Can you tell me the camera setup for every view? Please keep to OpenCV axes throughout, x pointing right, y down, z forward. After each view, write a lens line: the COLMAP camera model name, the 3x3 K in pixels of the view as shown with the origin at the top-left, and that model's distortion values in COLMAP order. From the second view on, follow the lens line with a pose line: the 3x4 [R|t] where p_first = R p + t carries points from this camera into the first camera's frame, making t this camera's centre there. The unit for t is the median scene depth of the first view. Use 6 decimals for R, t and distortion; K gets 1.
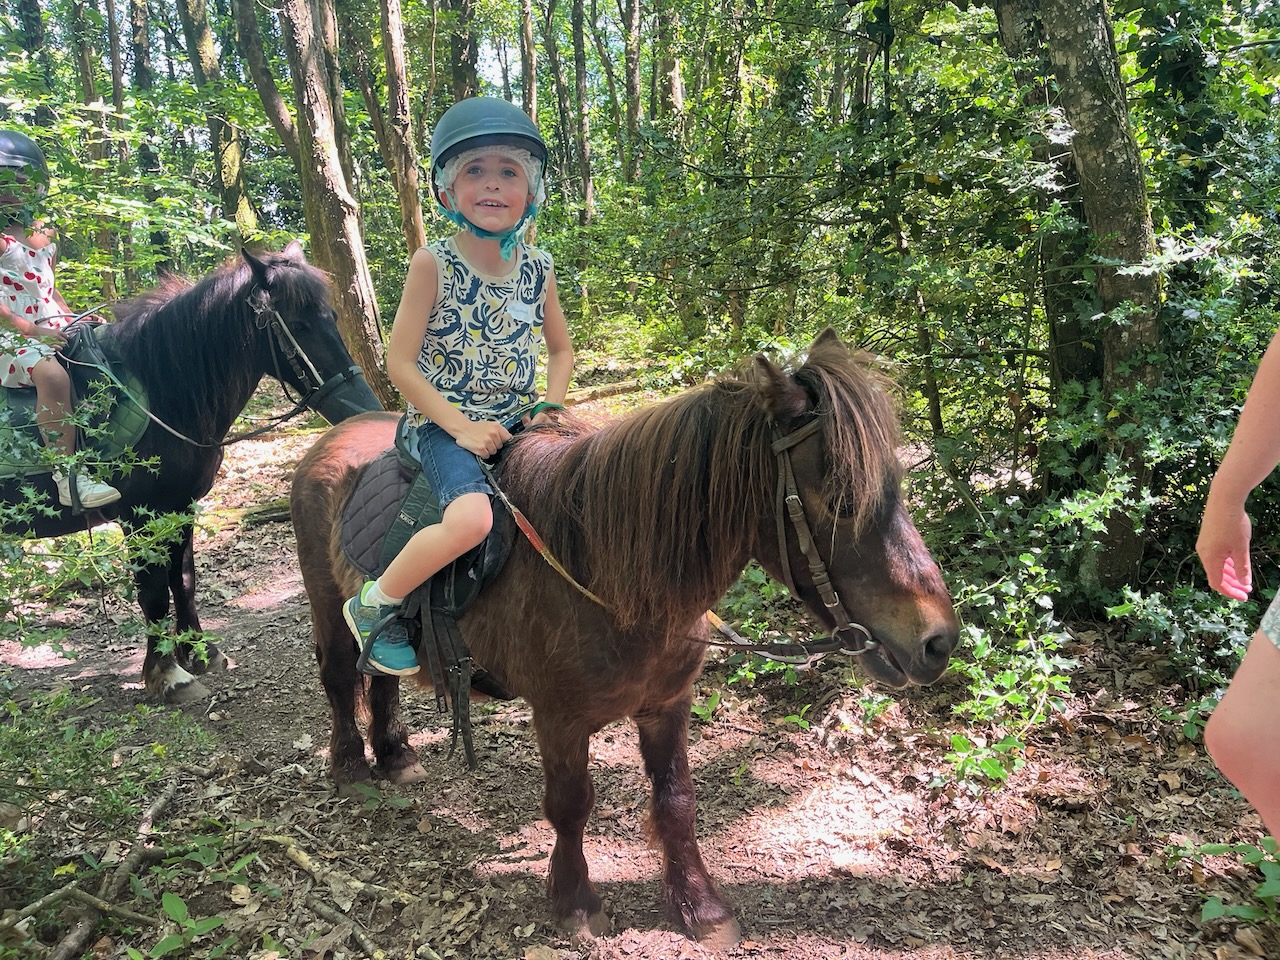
lens RADIAL K [[976.6, 0, 645.0], [0, 976.6, 475.4], [0, 0, 1]] dist [0.066554, -0.093383]
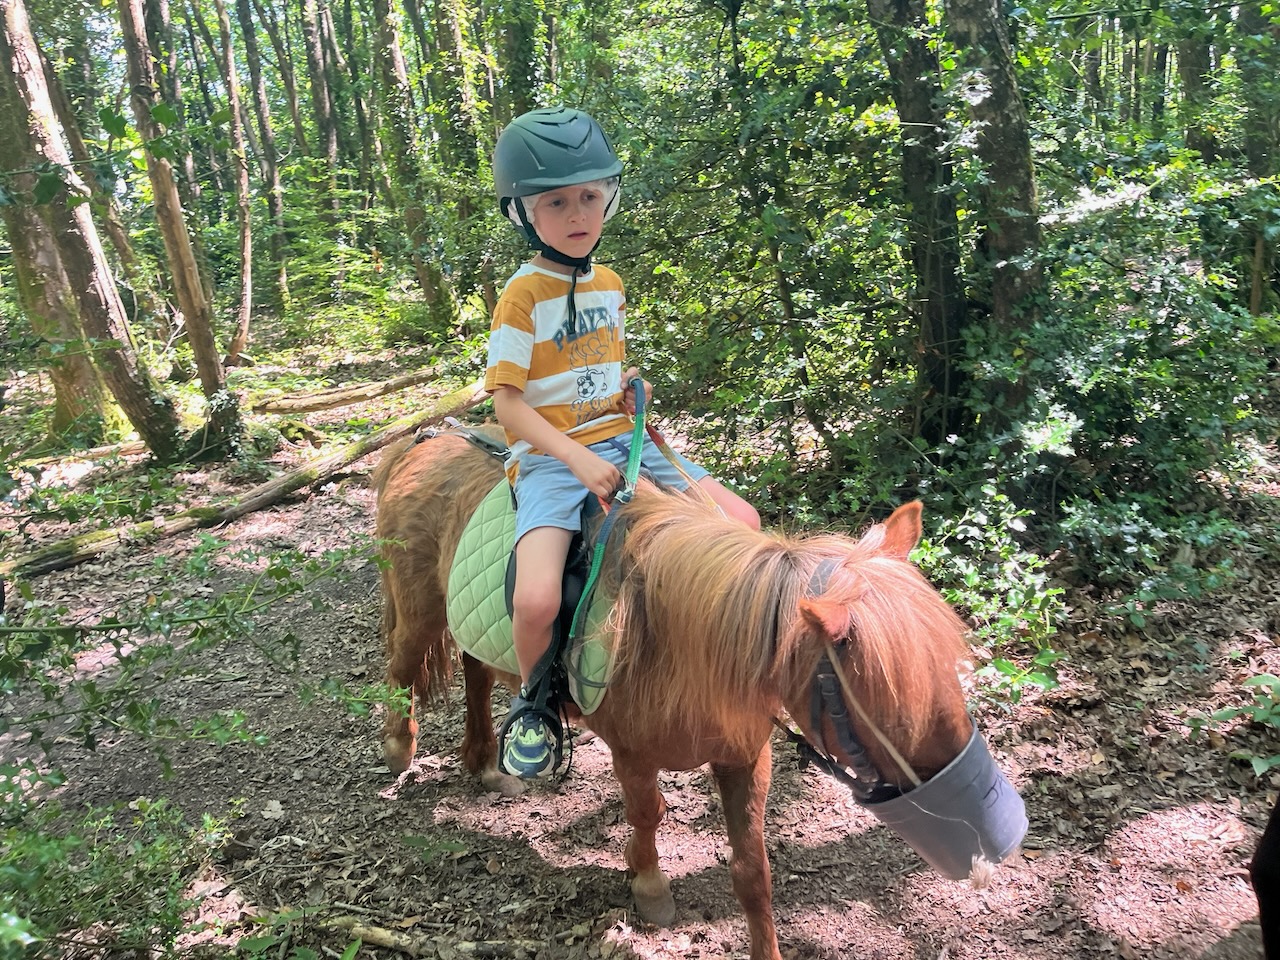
lens RADIAL K [[976.6, 0, 645.5], [0, 976.6, 466.3], [0, 0, 1]] dist [0.066554, -0.093383]
pose [[0.941618, -0.114533, 0.316603, -0.310383], [0.112473, 0.993344, 0.024839, -0.010094], [-0.317341, 0.012220, 0.948233, 0.095393]]
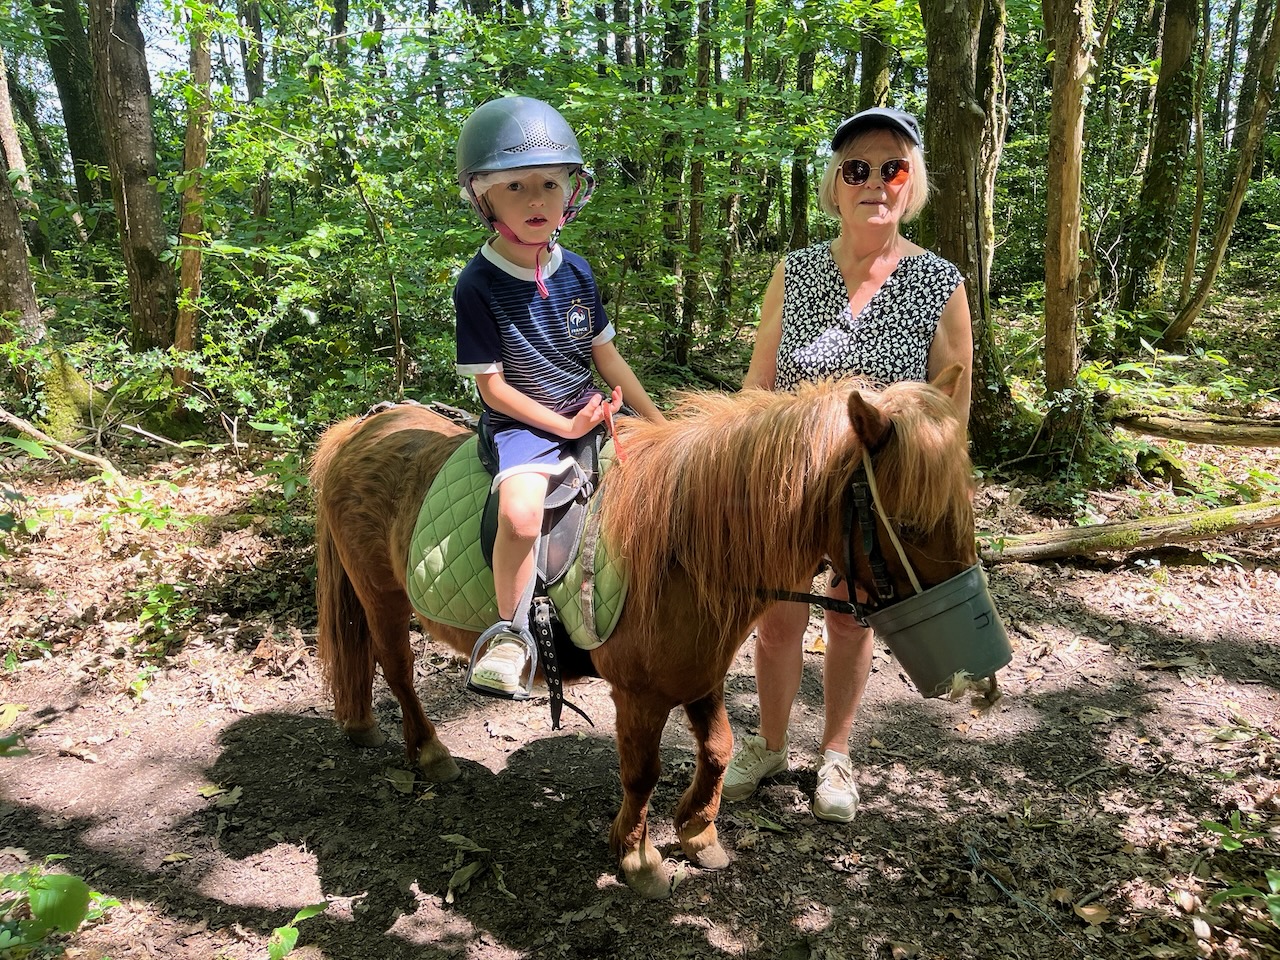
lens RADIAL K [[976.6, 0, 640.3], [0, 976.6, 486.0], [0, 0, 1]] dist [0.066554, -0.093383]
pose [[0.810713, 0.194187, -0.552301, -0.129566], [-0.159395, 0.980963, 0.110929, -0.133901], [0.563327, -0.001897, 0.826232, 0.669799]]
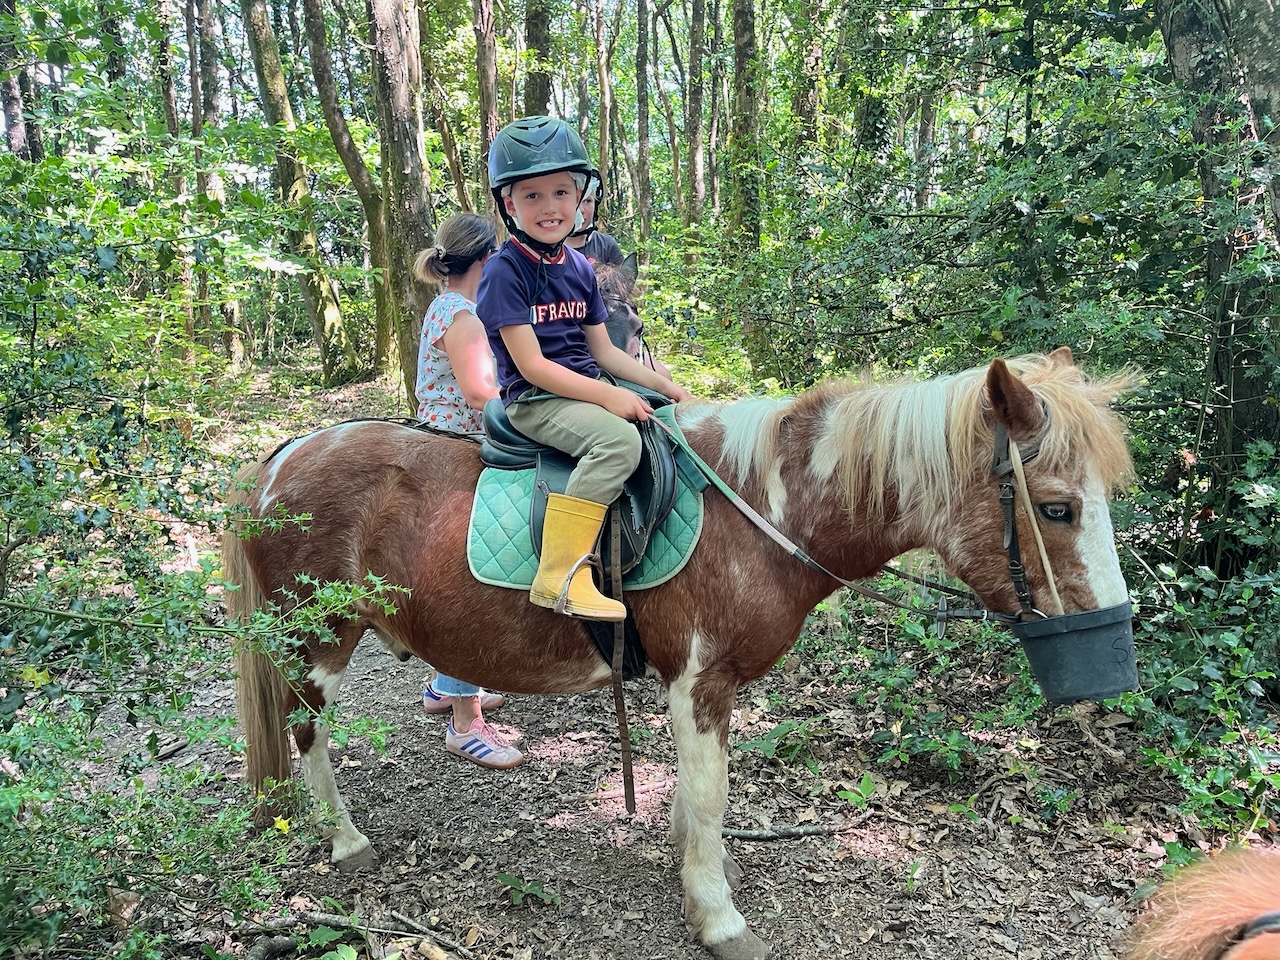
lens RADIAL K [[976.6, 0, 643.1], [0, 976.6, 486.5], [0, 0, 1]] dist [0.066554, -0.093383]
pose [[0.999134, 0.018188, -0.037411, -0.116024], [-0.019196, 0.999457, -0.026777, -0.020410], [0.036903, 0.027472, 0.998941, 0.076437]]
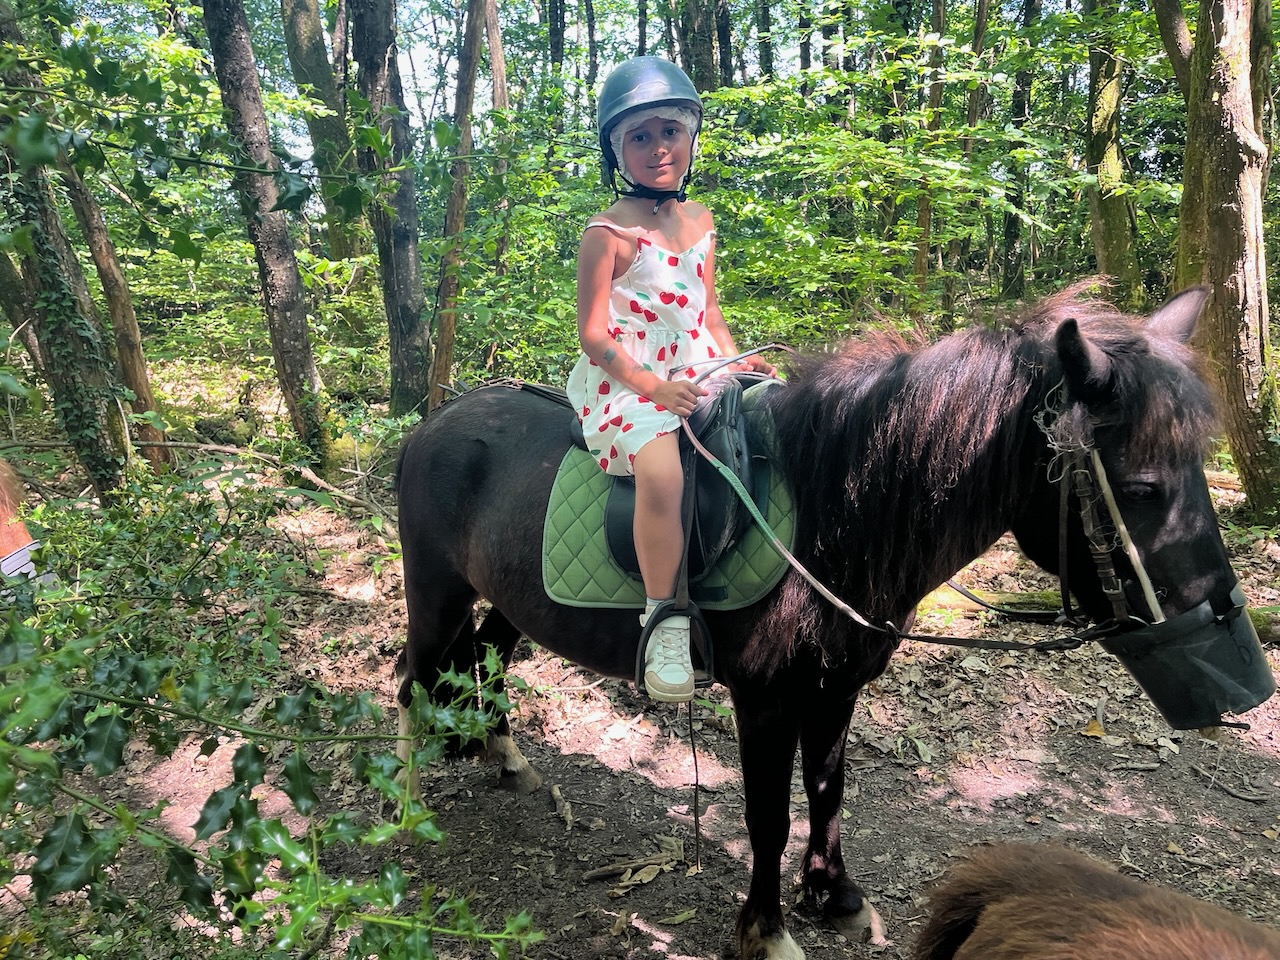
lens RADIAL K [[976.6, 0, 642.2], [0, 976.6, 478.2], [0, 0, 1]] dist [0.066554, -0.093383]
pose [[0.690284, 0.187069, -0.698937, -0.195017], [-0.151297, 0.981963, 0.113396, -0.175519], [0.707543, 0.027471, 0.706136, 0.609956]]
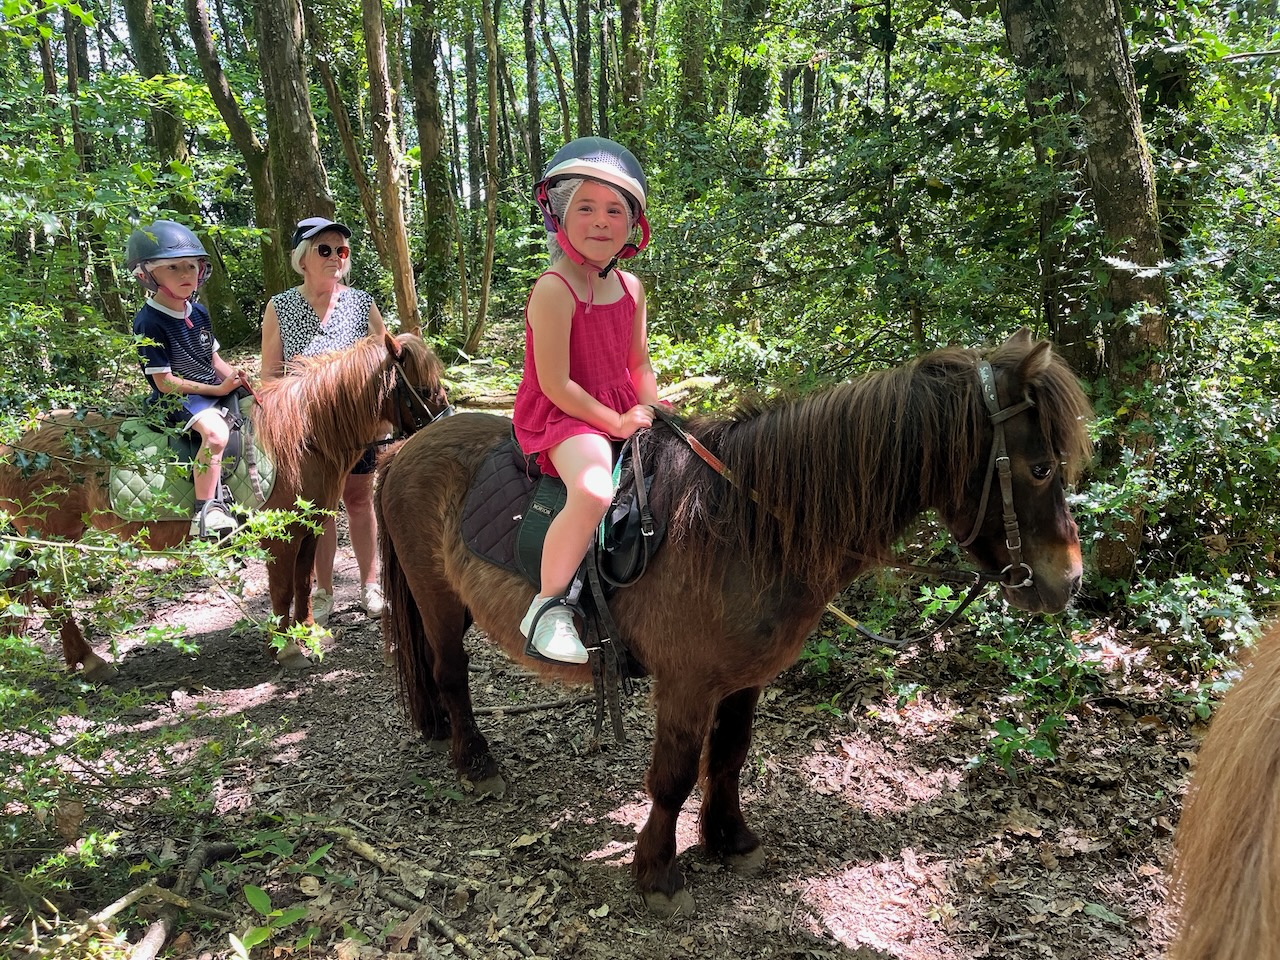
lens RADIAL K [[976.6, 0, 629.1], [0, 976.6, 488.4], [0, 0, 1]] dist [0.066554, -0.093383]
pose [[0.998698, -0.006149, 0.050635, -0.109602], [0.005459, 0.999891, 0.013749, 0.002734], [-0.050714, -0.013455, 0.998623, -0.020209]]
